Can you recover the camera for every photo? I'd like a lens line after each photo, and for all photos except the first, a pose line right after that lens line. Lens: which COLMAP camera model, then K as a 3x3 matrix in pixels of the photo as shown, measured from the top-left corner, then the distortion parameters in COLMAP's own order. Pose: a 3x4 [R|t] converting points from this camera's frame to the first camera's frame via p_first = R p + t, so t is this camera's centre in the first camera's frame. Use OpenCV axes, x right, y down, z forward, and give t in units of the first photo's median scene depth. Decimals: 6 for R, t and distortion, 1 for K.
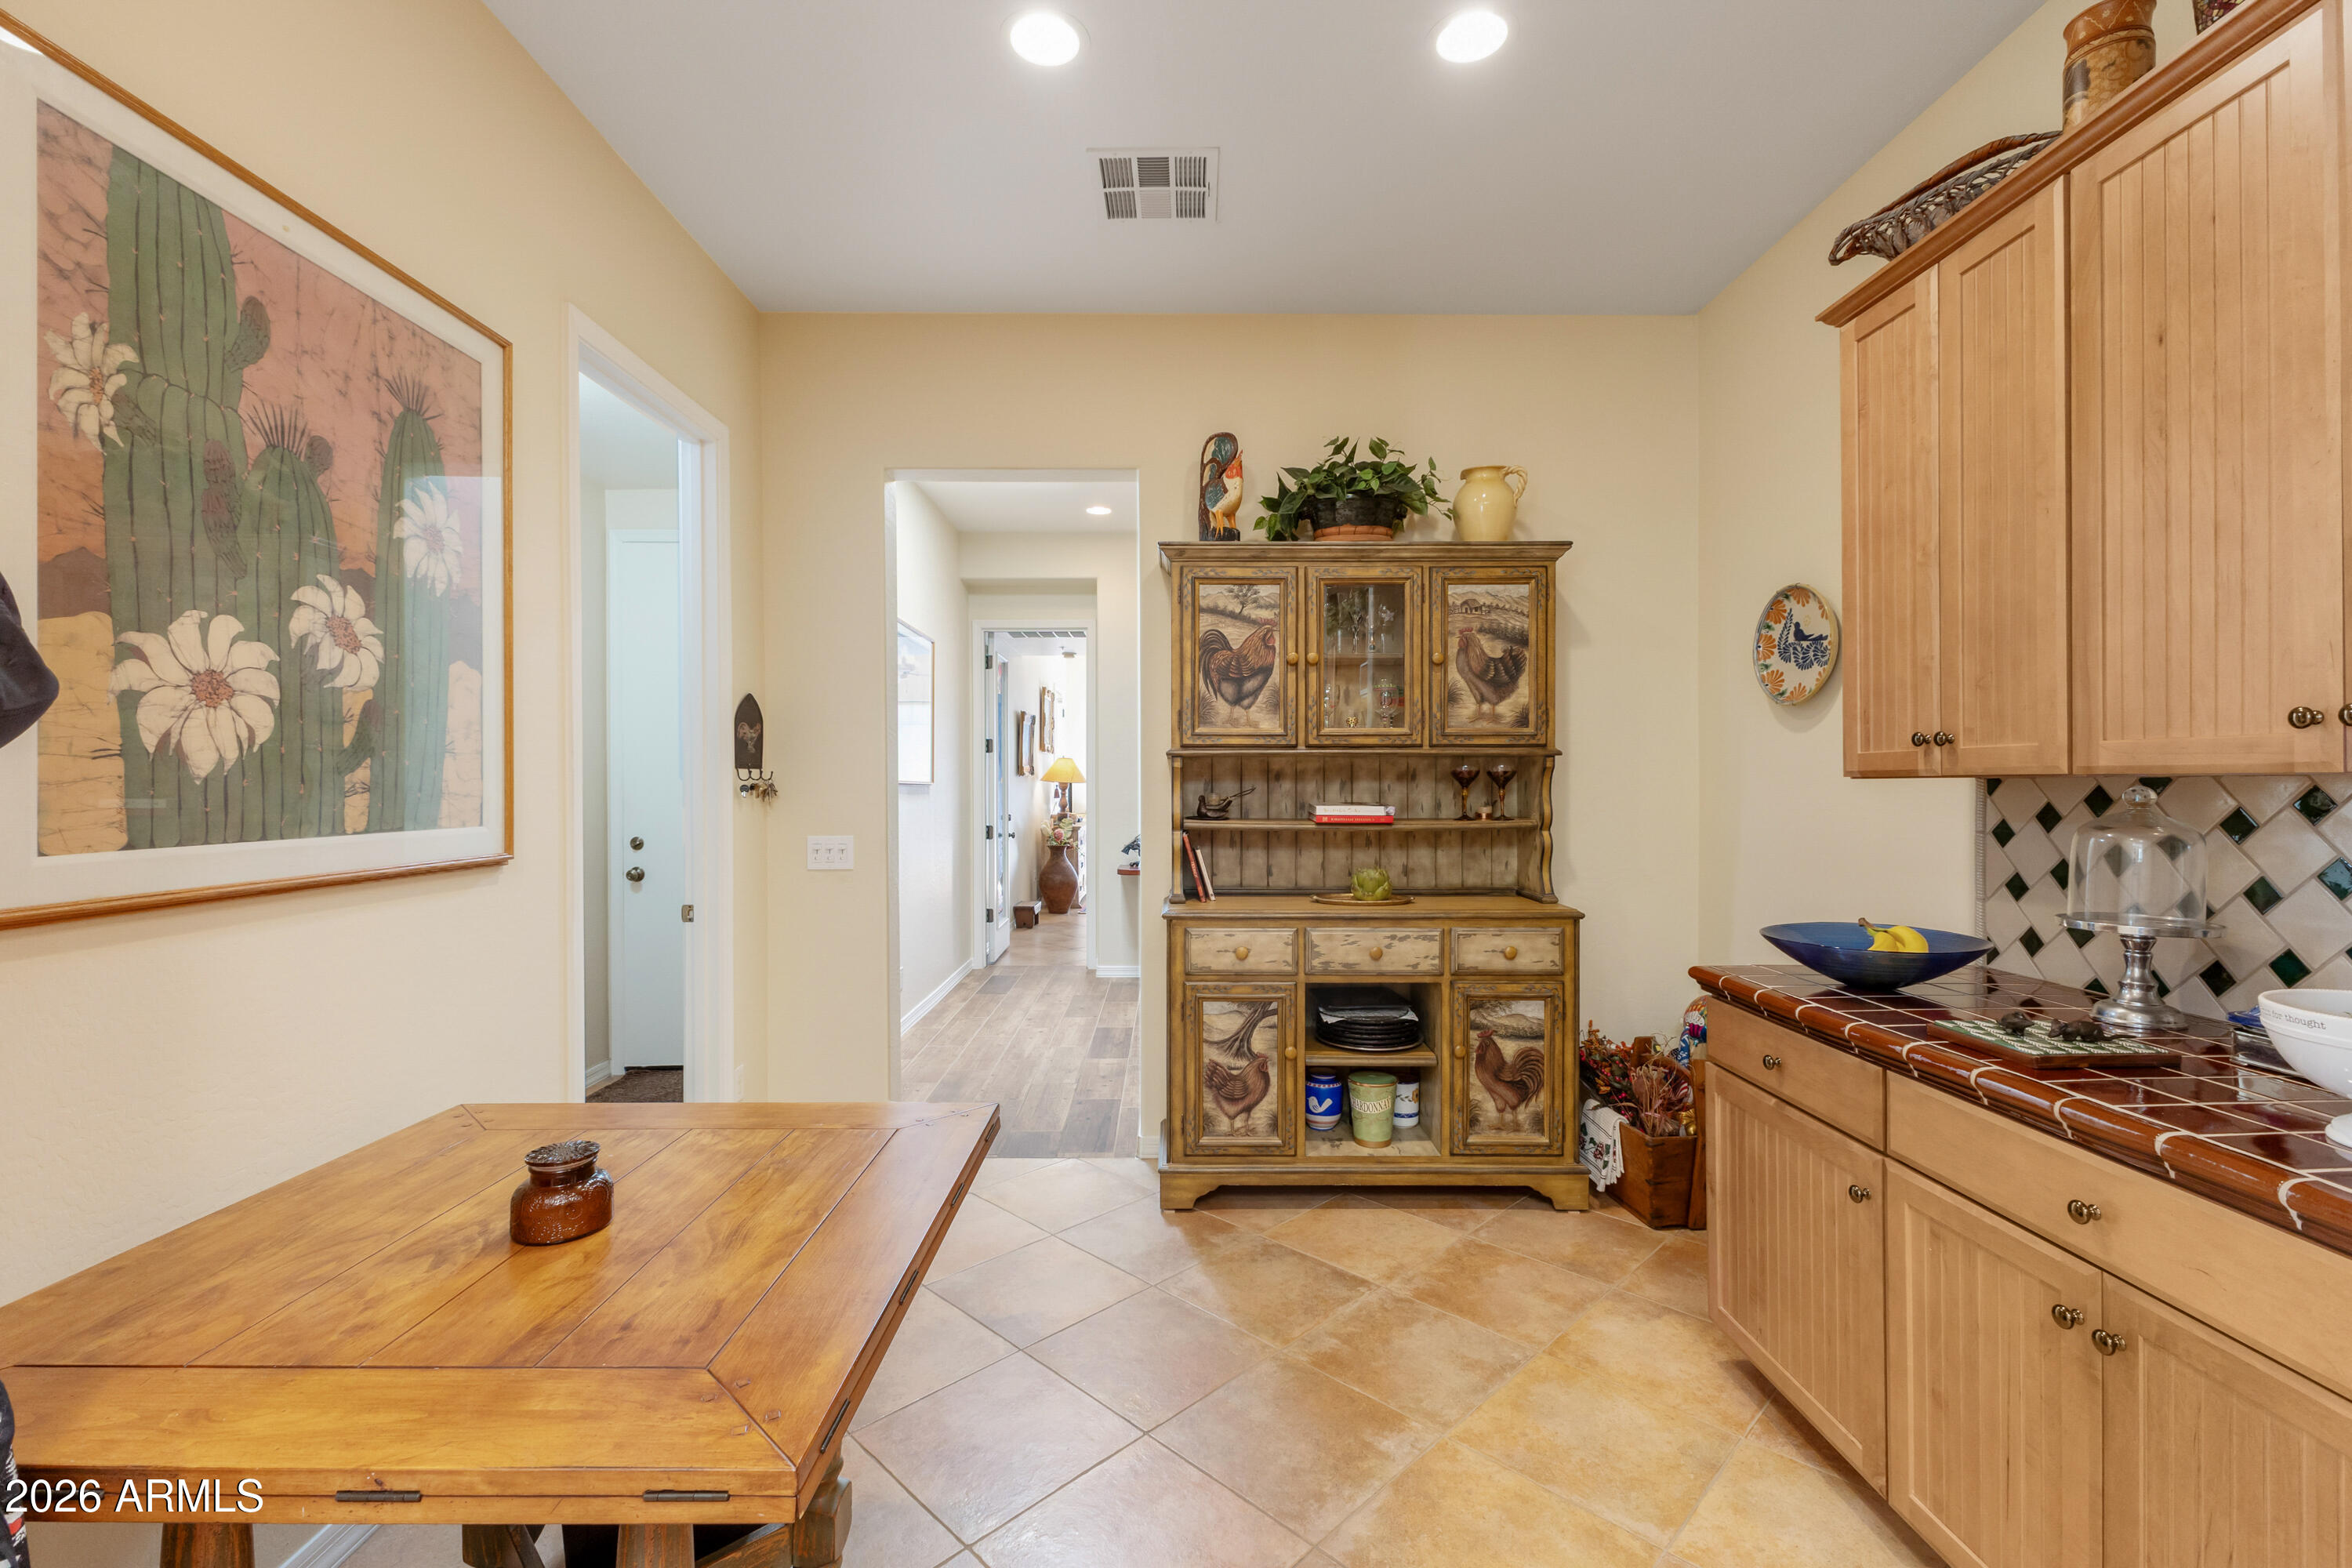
lens RADIAL K [[1013.3, 0, 1166.1], [0, 1013.3, 779.3], [0, 0, 1]] dist [0.005350, -0.001572]
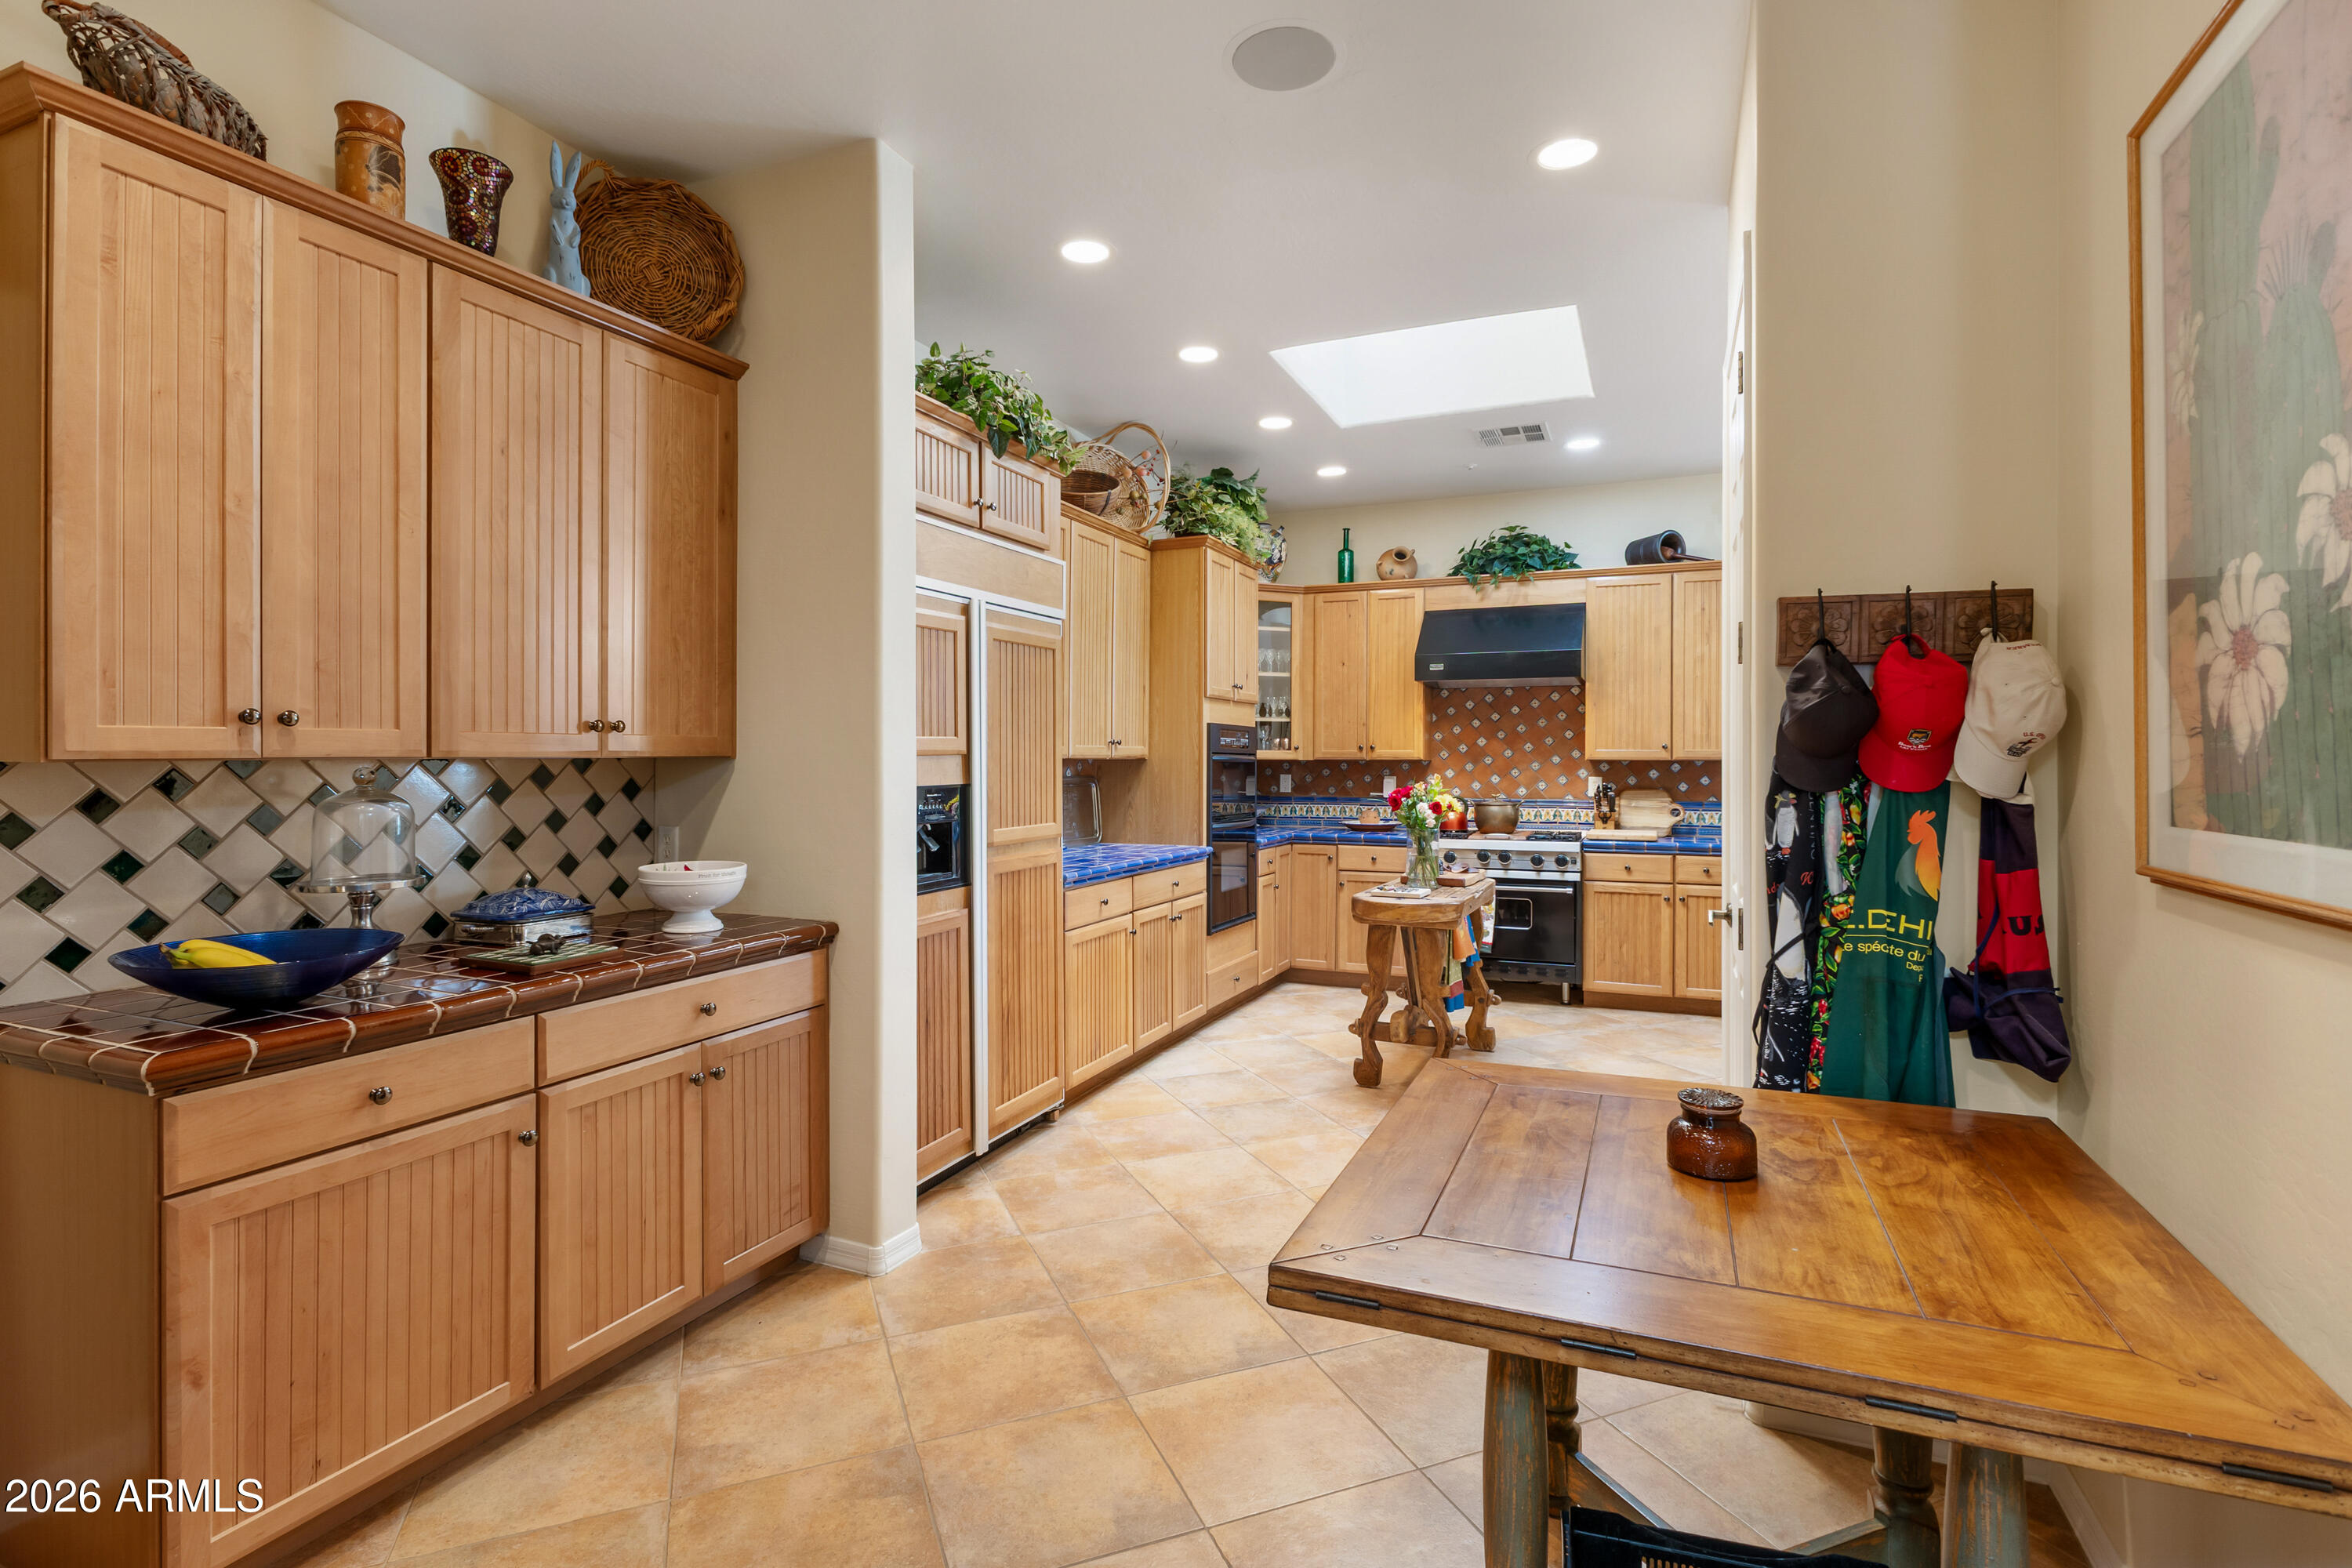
lens RADIAL K [[1114.1, 0, 1120.3], [0, 1114.1, 765.7], [0, 0, 1]] dist [-0.000447, 0.000008]
pose [[-0.904906, 0.000945, 0.425610, -0.462495], [-0.002554, 0.999967, -0.007649, 0.015194], [-0.425603, -0.008008, -0.904874, 2.066201]]
